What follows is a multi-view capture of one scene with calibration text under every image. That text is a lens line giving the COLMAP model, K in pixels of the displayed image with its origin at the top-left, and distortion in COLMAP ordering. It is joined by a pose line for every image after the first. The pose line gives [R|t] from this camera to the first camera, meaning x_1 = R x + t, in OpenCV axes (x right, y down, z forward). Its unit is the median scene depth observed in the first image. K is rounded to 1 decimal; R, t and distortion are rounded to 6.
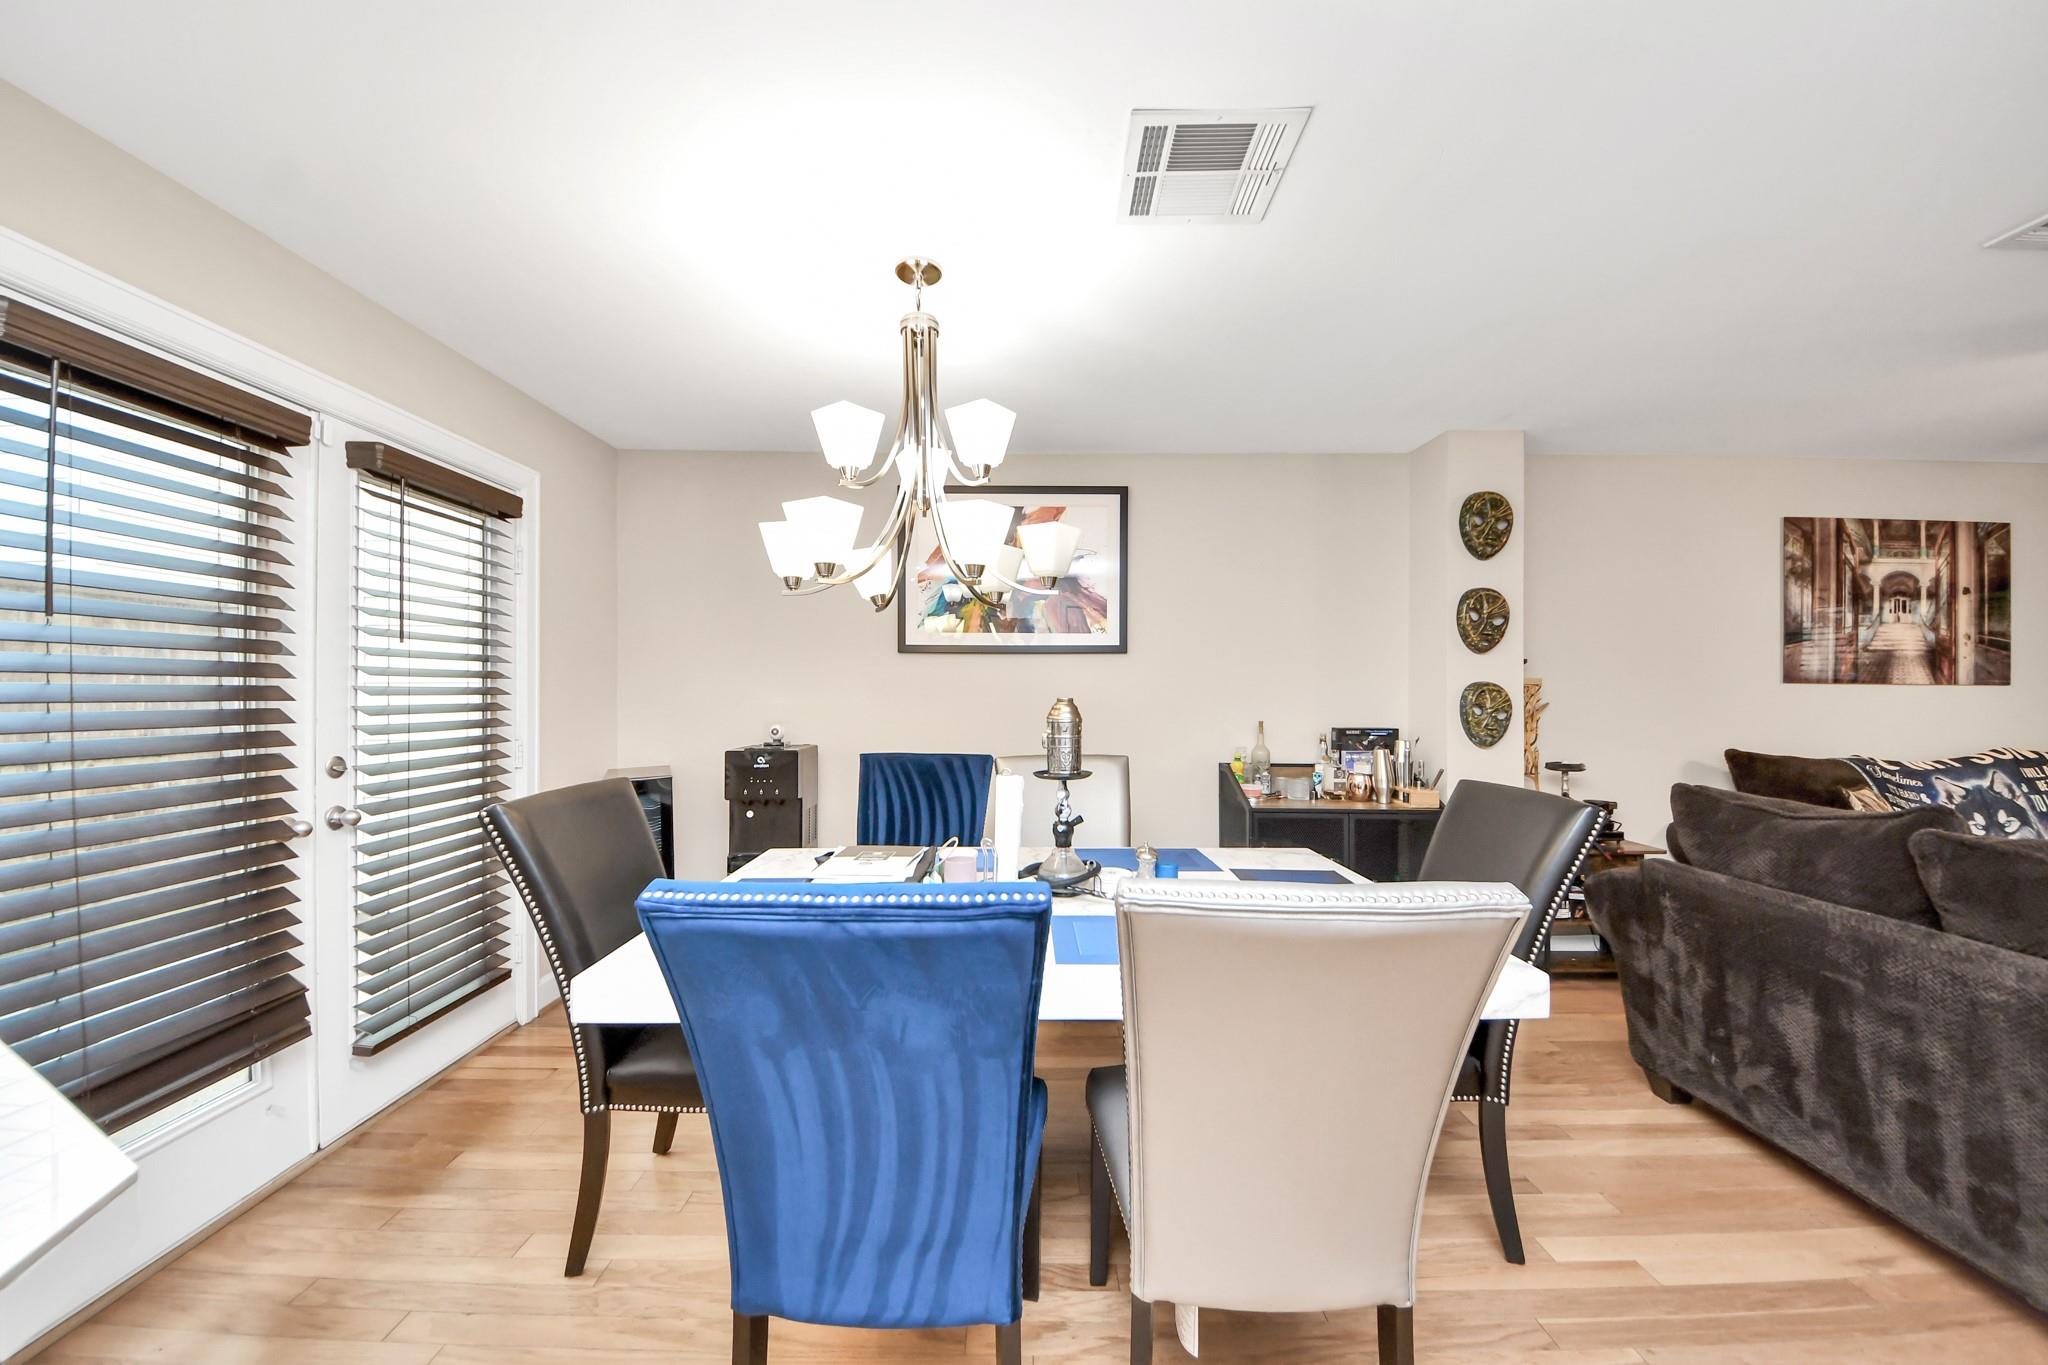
lens RADIAL K [[741.4, 0, 1009.4], [0, 741.4, 691.4], [0, 0, 1]] dist [0.008735, -0.005283]
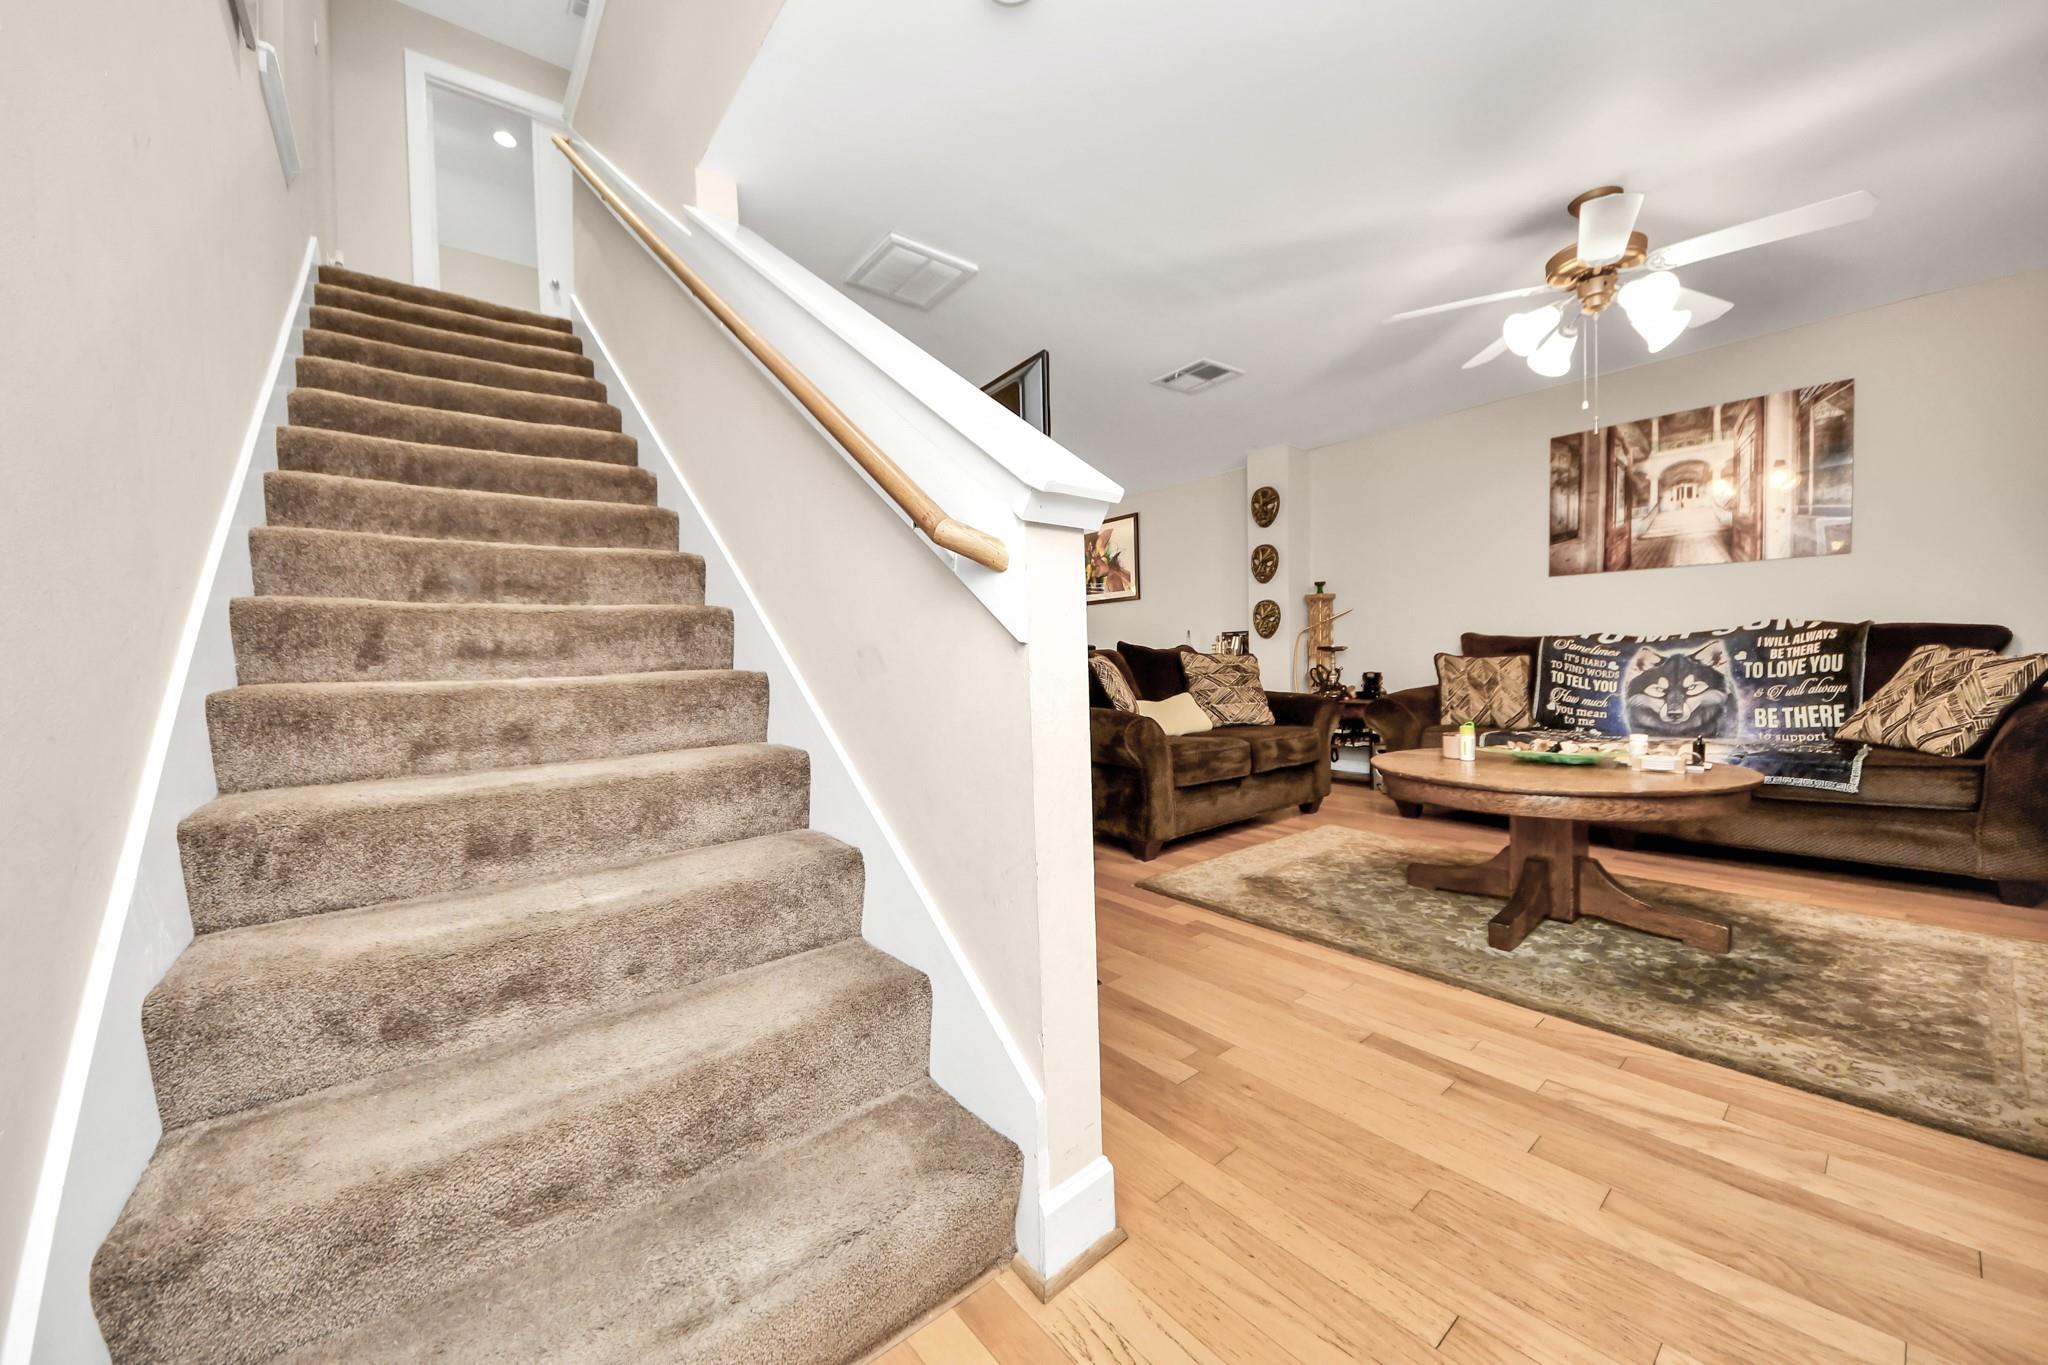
lens RADIAL K [[741.4, 0, 1008.9], [0, 741.4, 694.2], [0, 0, 1]] dist [0.008735, -0.005283]
pose [[0.592073, 0.018116, -0.805681, 1.498094], [0.020553, 0.999083, 0.037569, 0.115417], [0.805623, -0.038803, 0.591157, -0.432869]]
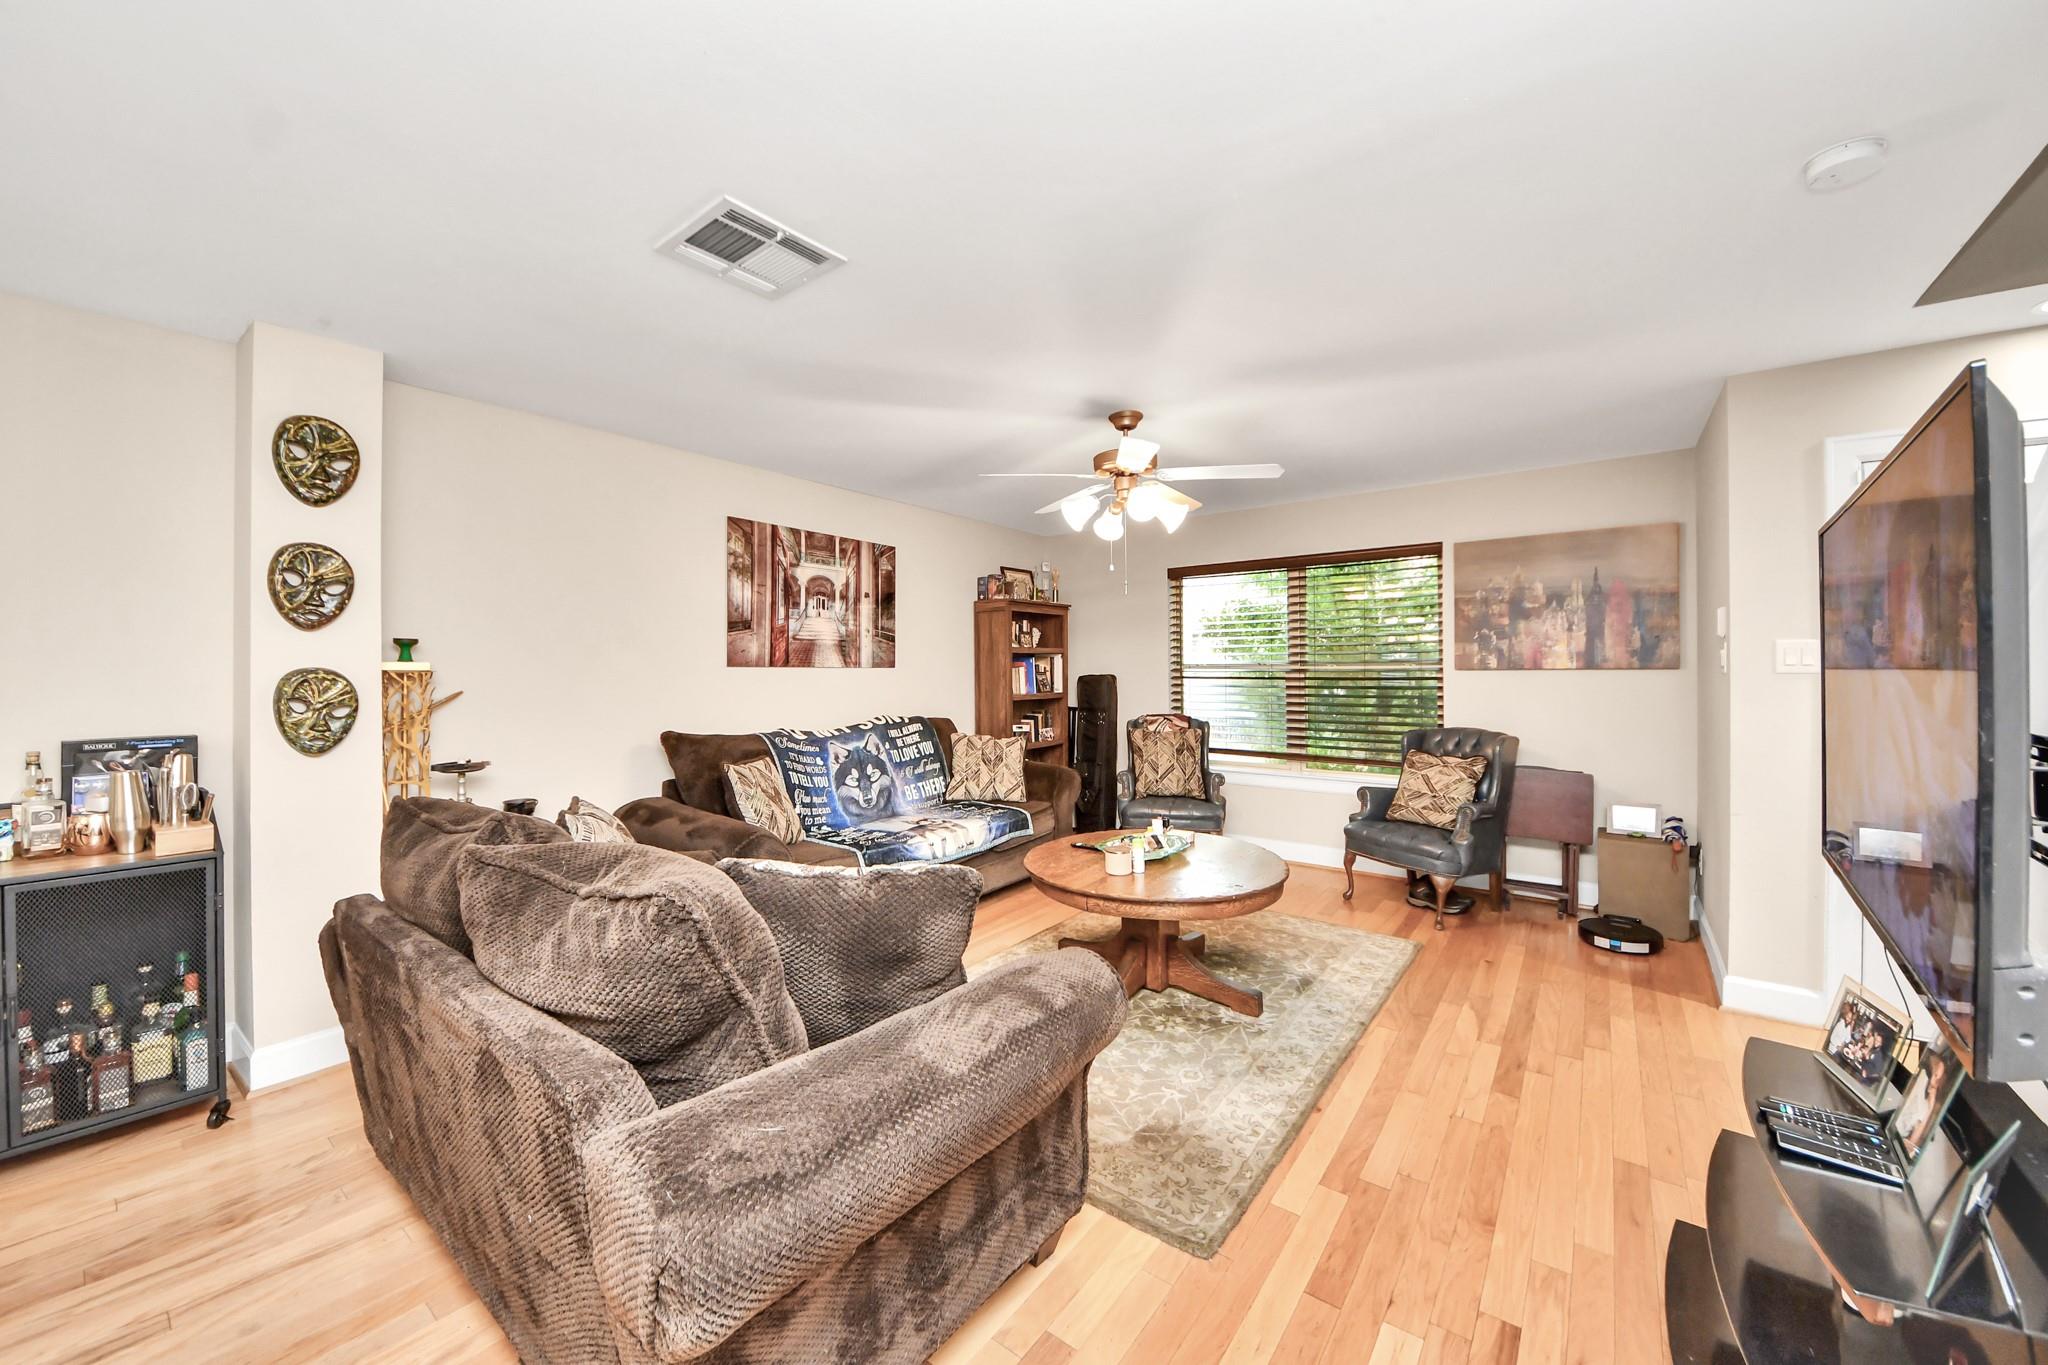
lens RADIAL K [[741.4, 0, 1027.1], [0, 741.4, 666.7], [0, 0, 1]] dist [0.008735, -0.005283]
pose [[0.632915, -0.004714, 0.774207, 0.470016], [0.011437, 0.999929, -0.003261, -0.003283], [-0.774136, 0.010918, 0.632925, -0.036104]]
